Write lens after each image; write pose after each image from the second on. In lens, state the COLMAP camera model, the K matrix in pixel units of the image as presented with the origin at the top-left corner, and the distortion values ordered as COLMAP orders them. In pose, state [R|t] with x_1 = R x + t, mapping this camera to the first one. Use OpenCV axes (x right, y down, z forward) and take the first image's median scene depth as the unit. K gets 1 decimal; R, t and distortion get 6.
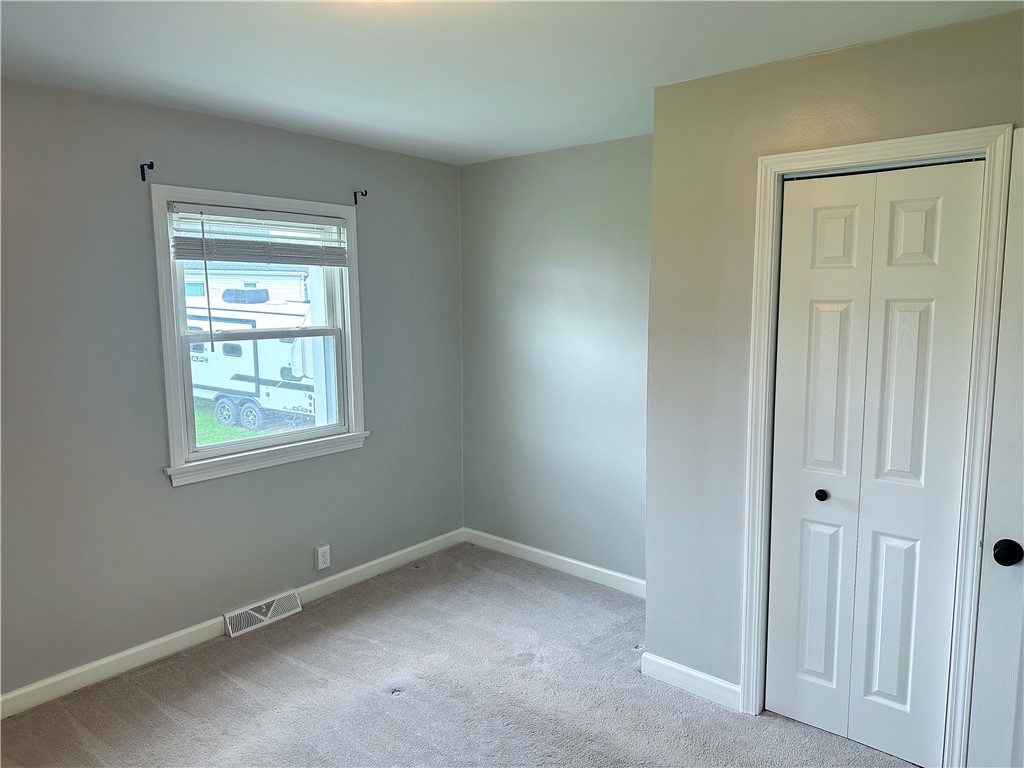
lens RADIAL K [[722.0, 0, 515.1], [0, 722.0, 382.2], [0, 0, 1]] dist [0.058206, -0.042651]
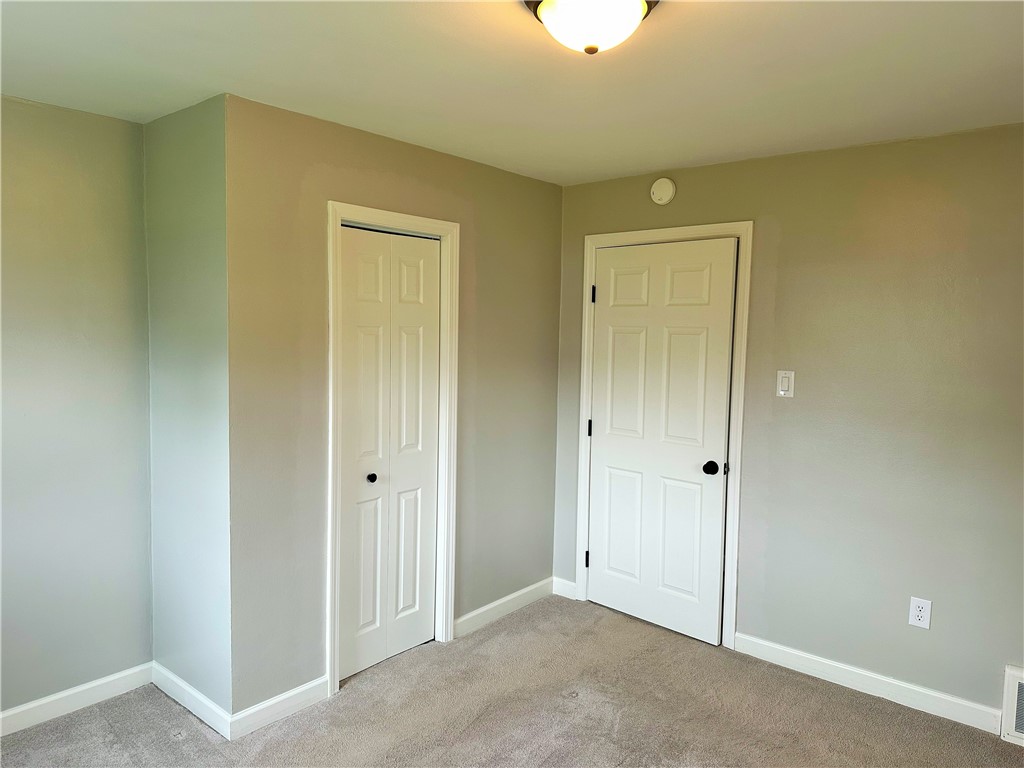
lens RADIAL K [[722.0, 0, 515.1], [0, 722.0, 382.2], [0, 0, 1]] dist [0.058206, -0.042651]
pose [[-0.003318, -0.067421, 0.997719, -0.636314], [0.108680, 0.991791, 0.067382, -0.052791], [-0.994071, 0.108655, 0.004036, 0.558561]]
